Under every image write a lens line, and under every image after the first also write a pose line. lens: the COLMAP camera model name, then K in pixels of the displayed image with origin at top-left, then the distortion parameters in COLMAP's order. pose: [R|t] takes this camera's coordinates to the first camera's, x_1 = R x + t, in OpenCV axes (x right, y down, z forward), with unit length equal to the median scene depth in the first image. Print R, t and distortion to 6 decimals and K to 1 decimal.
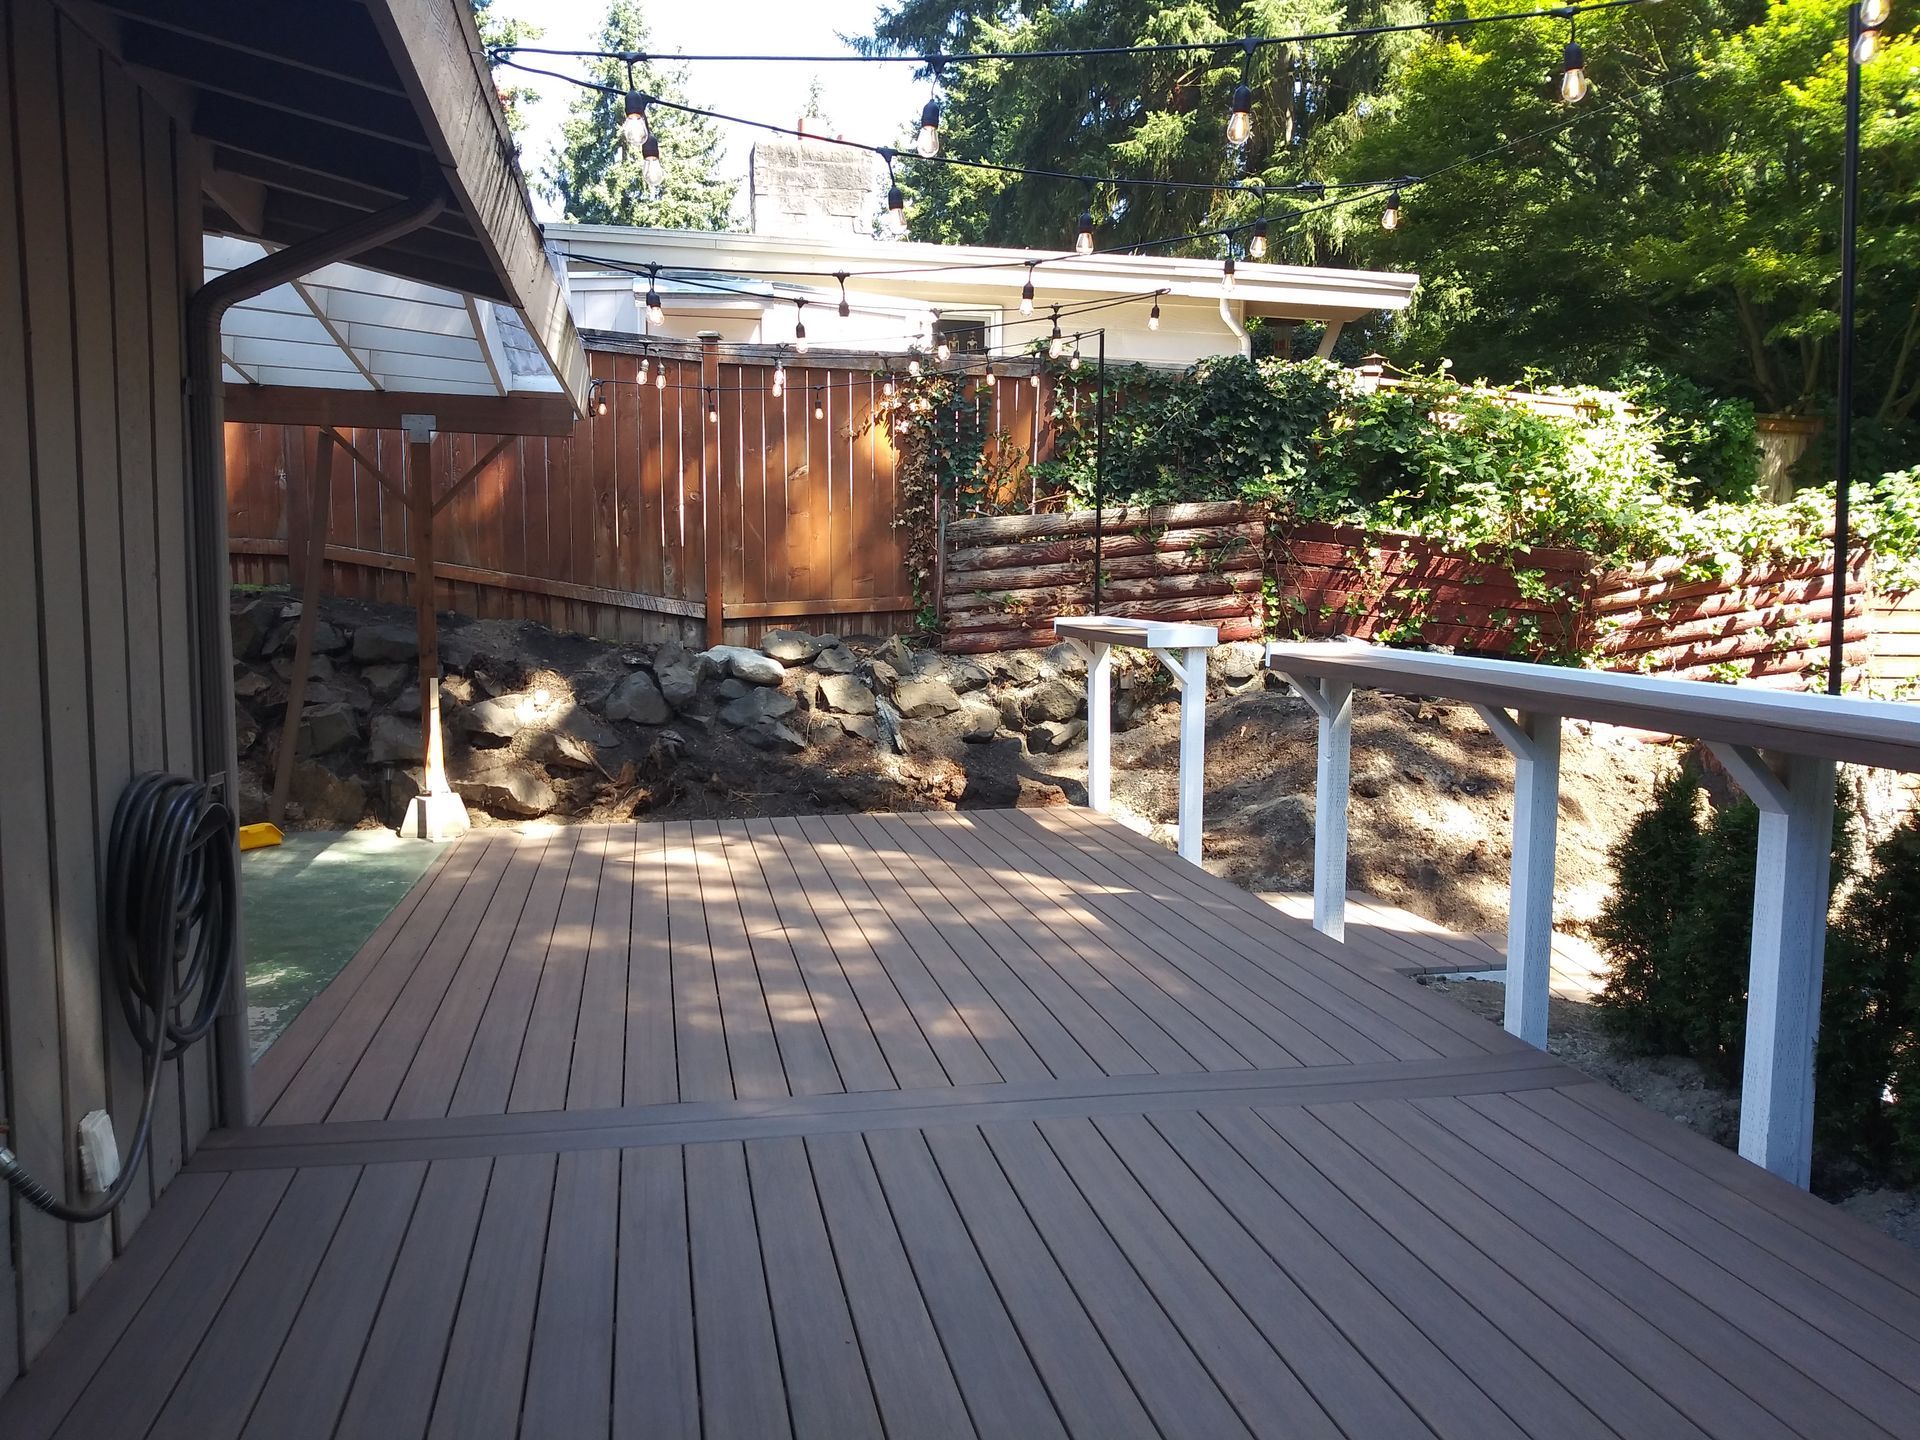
lens RADIAL K [[1466.5, 0, 959.0], [0, 1466.5, 717.0], [0, 0, 1]] dist [0.023366, -0.046543]
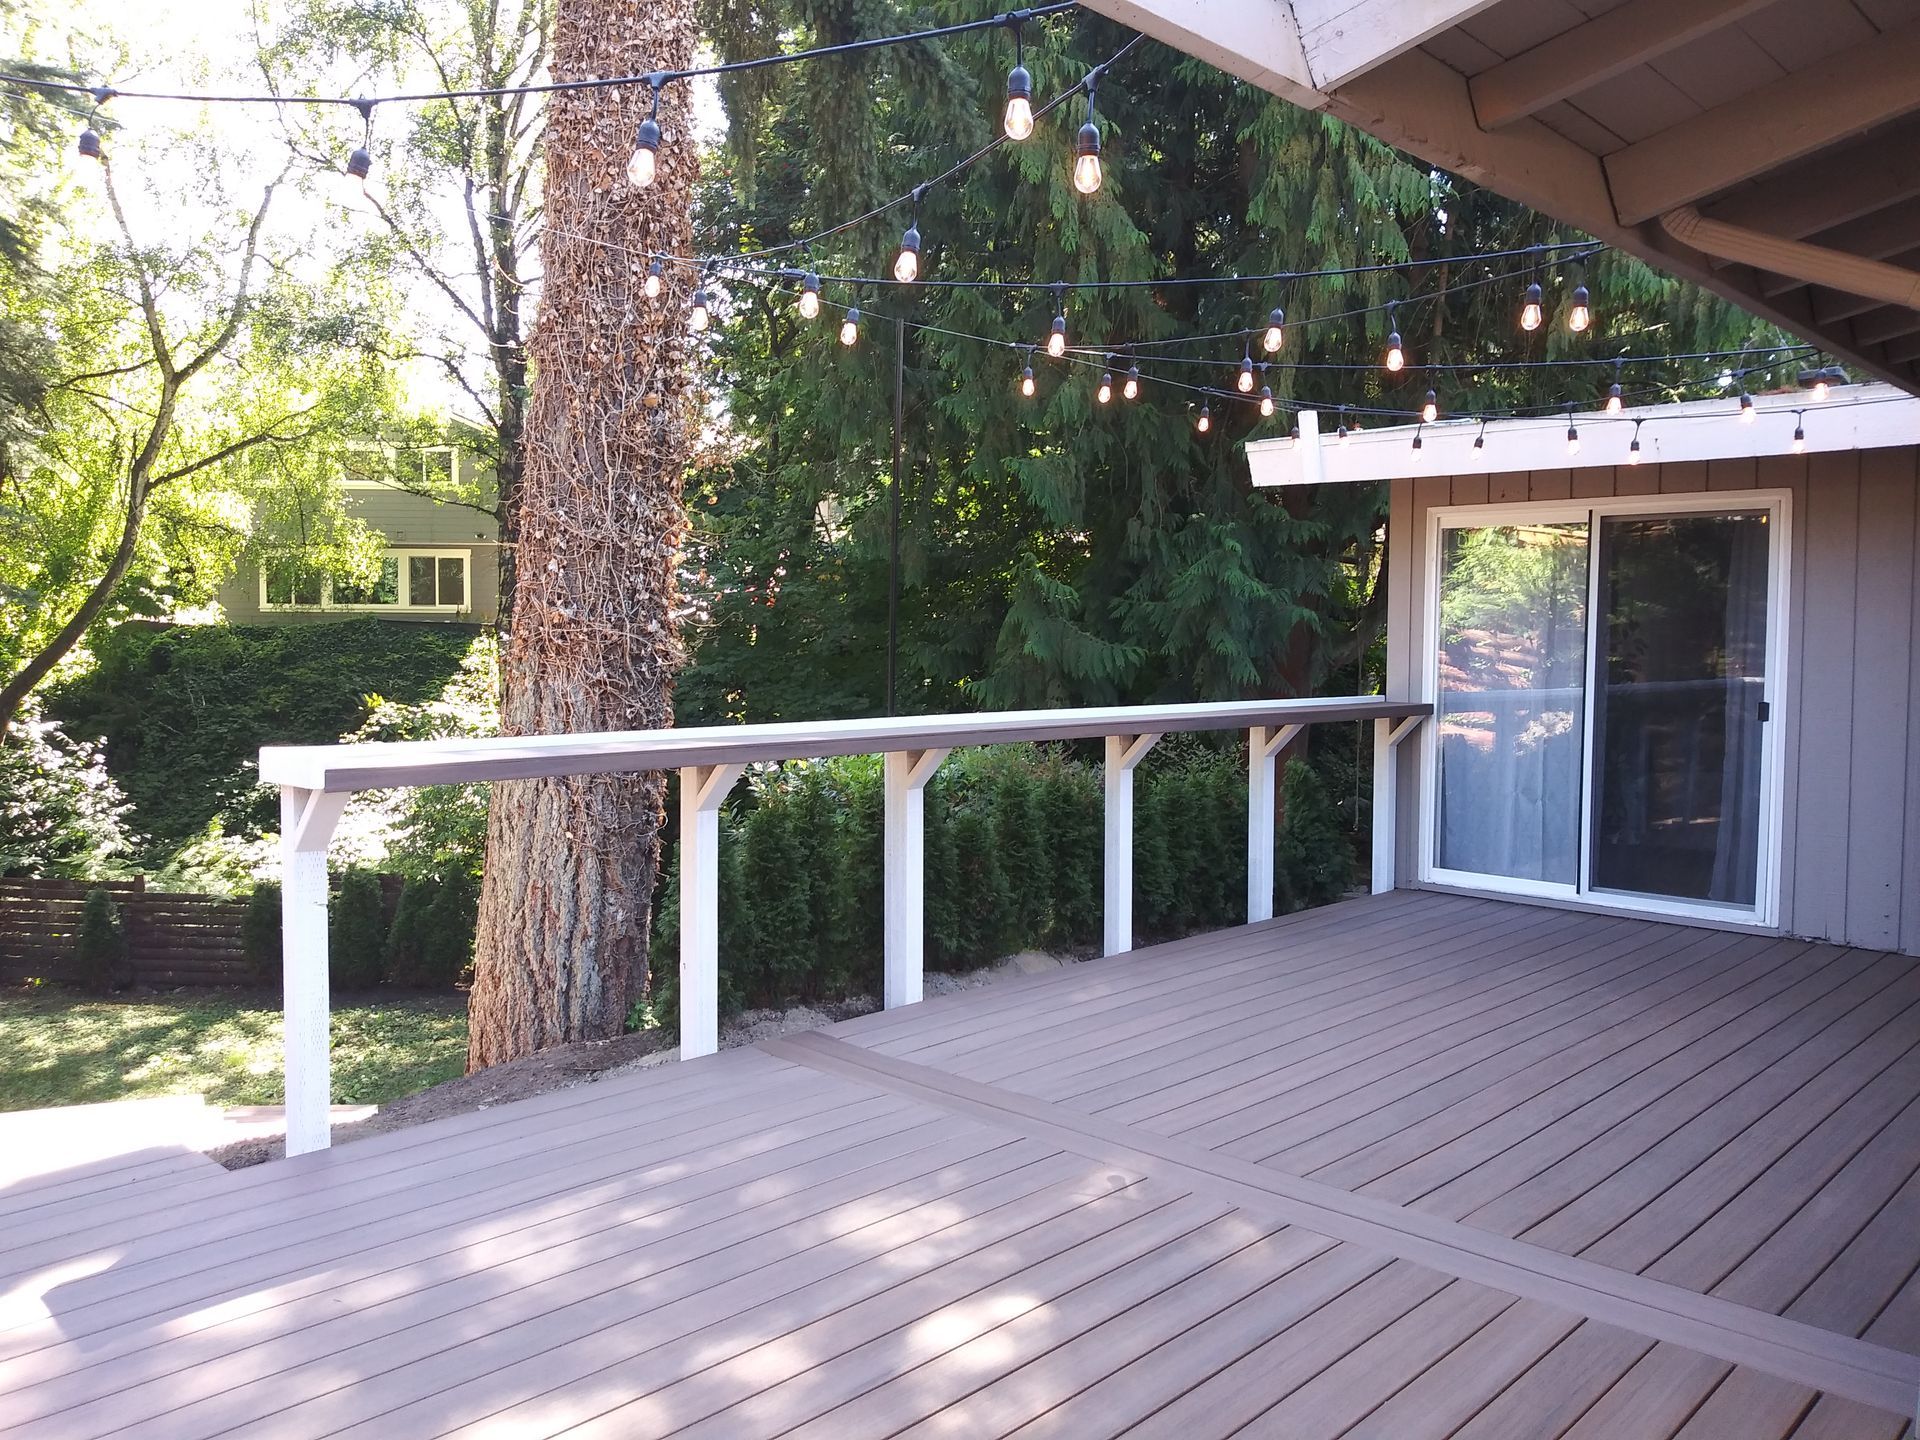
lens RADIAL K [[1466.5, 0, 947.1], [0, 1466.5, 711.4], [0, 0, 1]] dist [0.023366, -0.046543]
pose [[-0.557785, -0.048825, 0.828548, -0.651965], [0.073690, 0.991413, 0.108031, -0.156057], [-0.826707, 0.121314, -0.549398, 1.446775]]
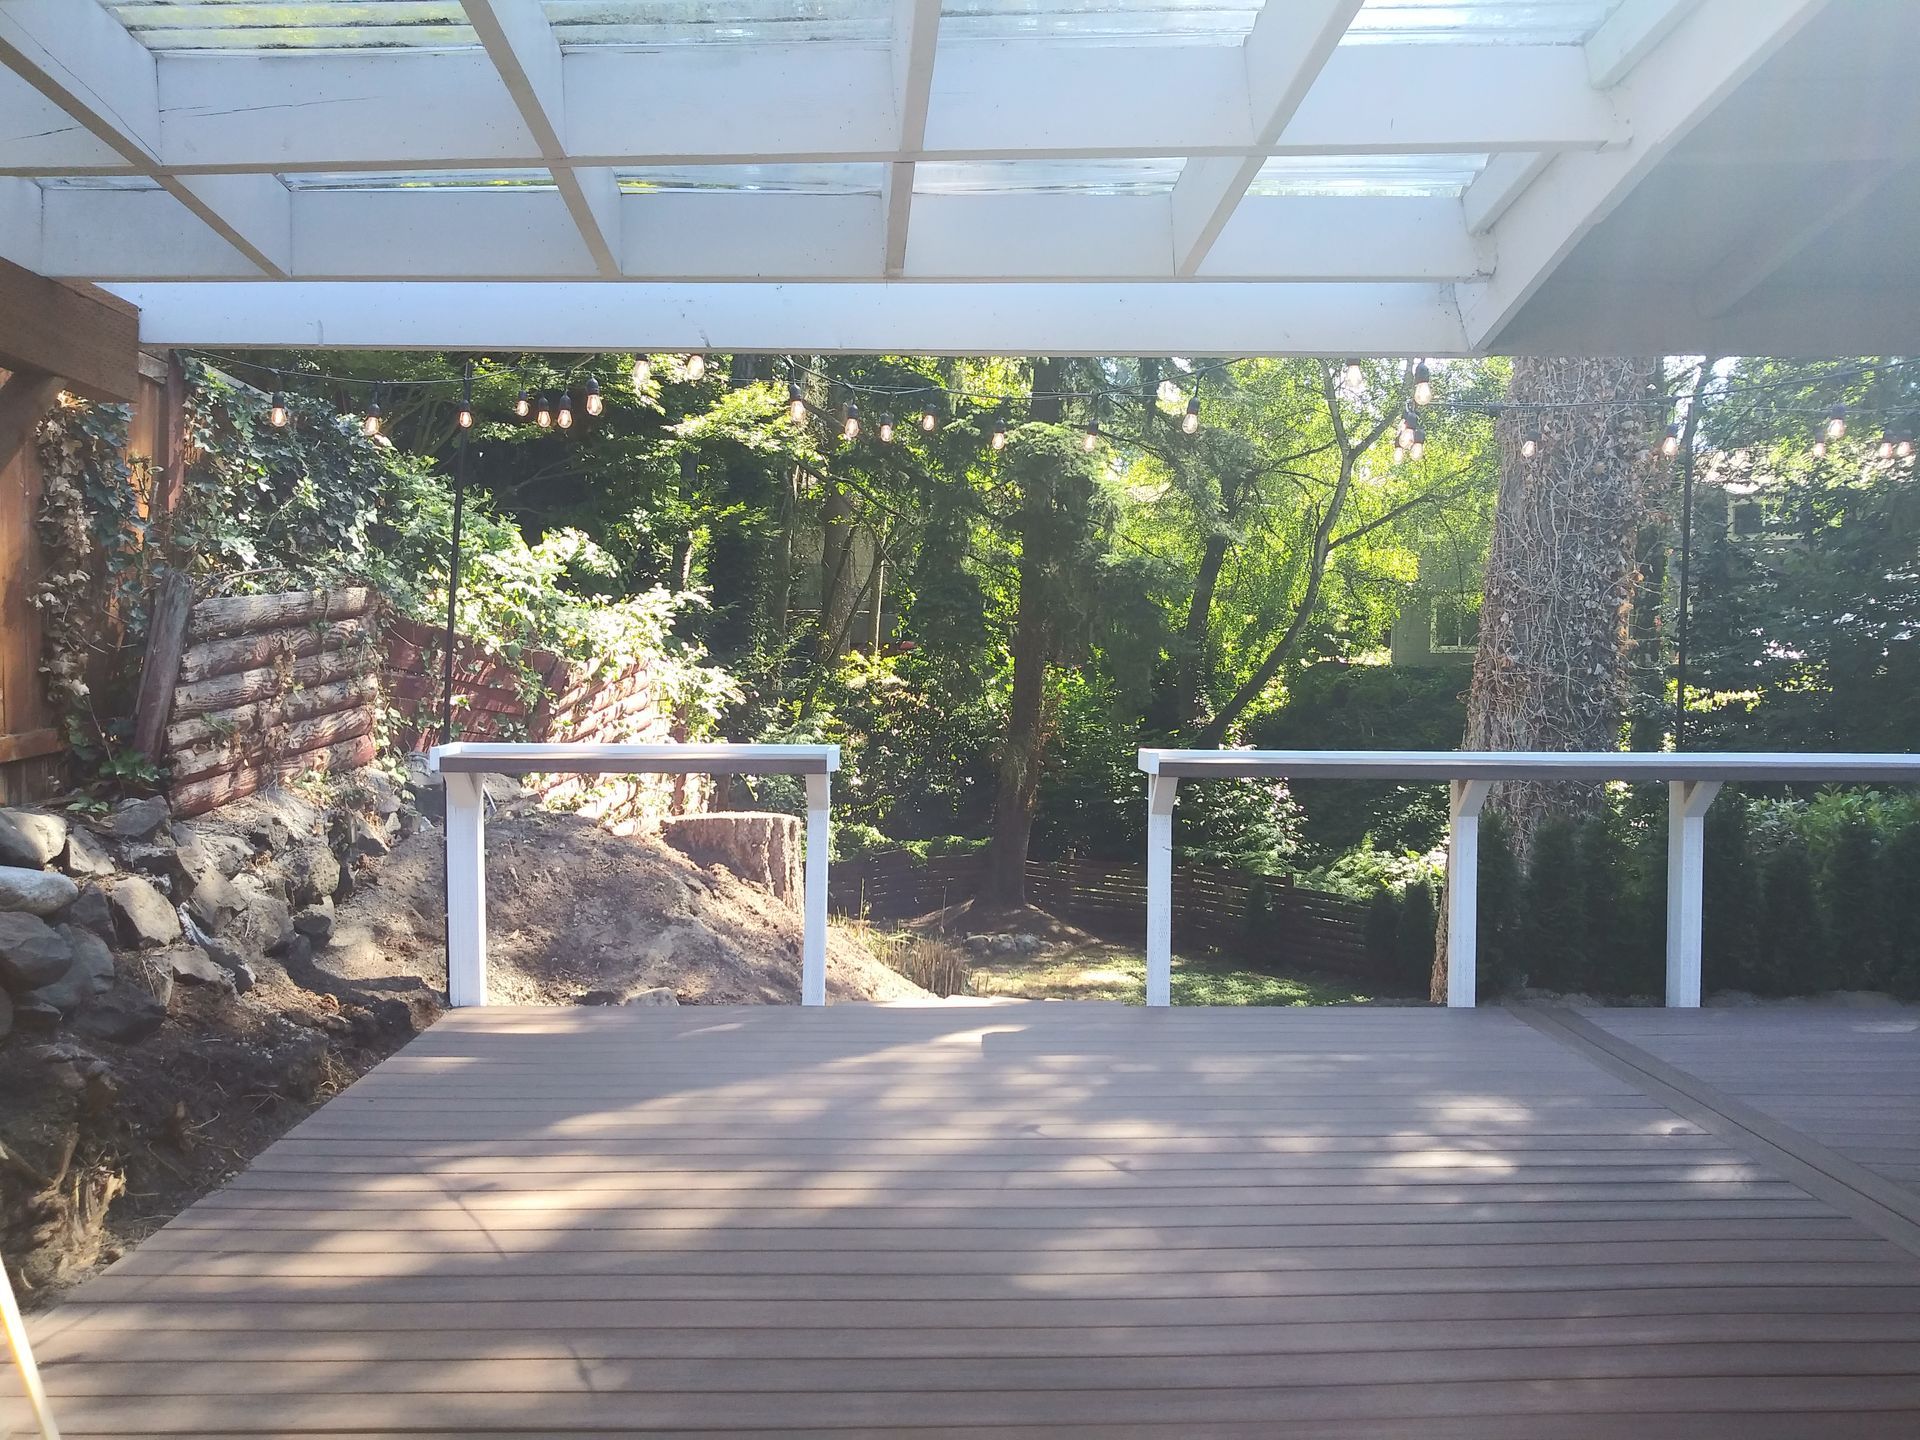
lens RADIAL K [[1466.5, 0, 961.5], [0, 1466.5, 702.4], [0, 0, 1]] dist [0.023366, -0.046543]
pose [[0.183500, -0.025863, 0.982679, -1.136861], [0.090597, 0.995844, 0.009292, -0.143332], [-0.978836, 0.087322, 0.185081, 1.199683]]
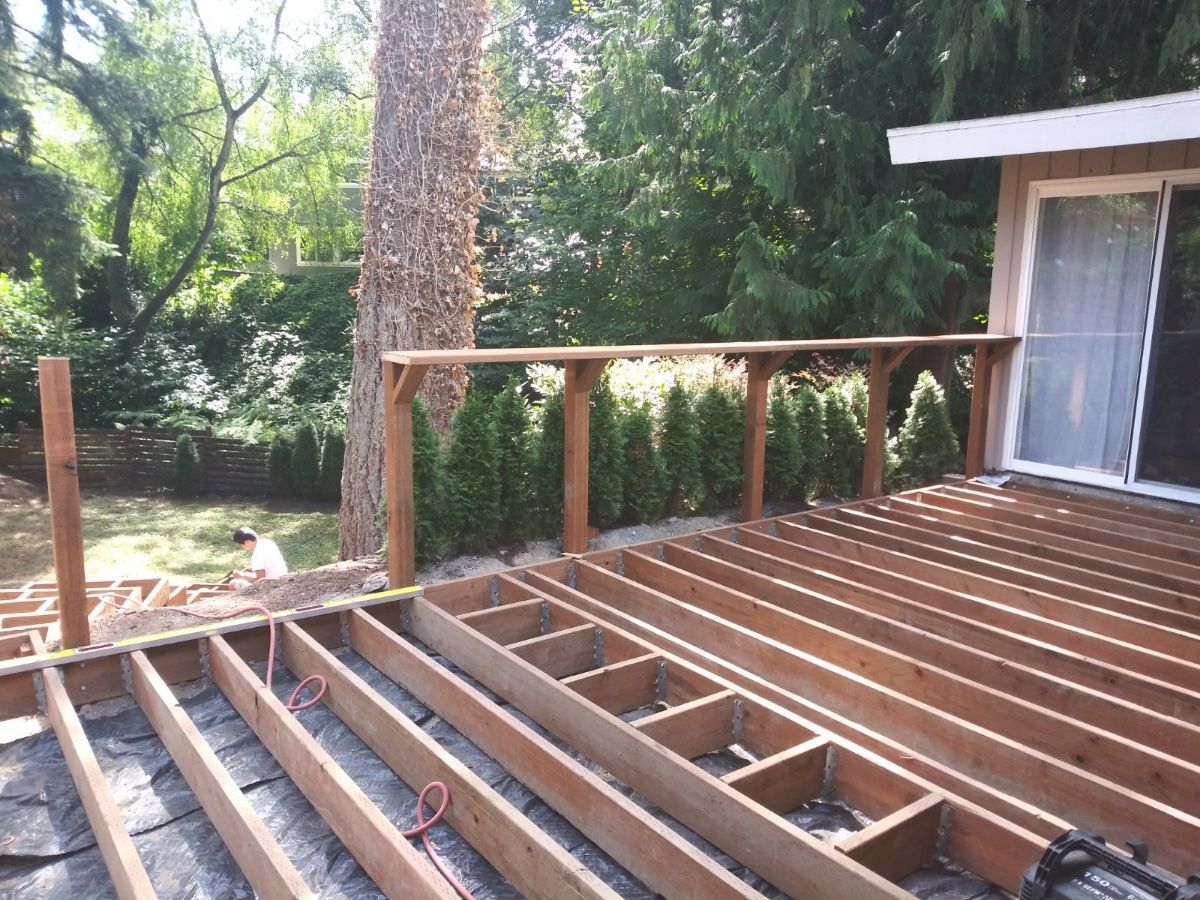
lens RADIAL K [[916.6, 0, 600.5], [0, 916.6, 453.1], [0, 0, 1]] dist [0.023366, -0.046543]
pose [[-0.429031, -0.172462, 0.886673, -0.533592], [0.069982, 0.972308, 0.222981, -0.116453], [-0.900575, 0.157717, -0.405081, 1.191367]]
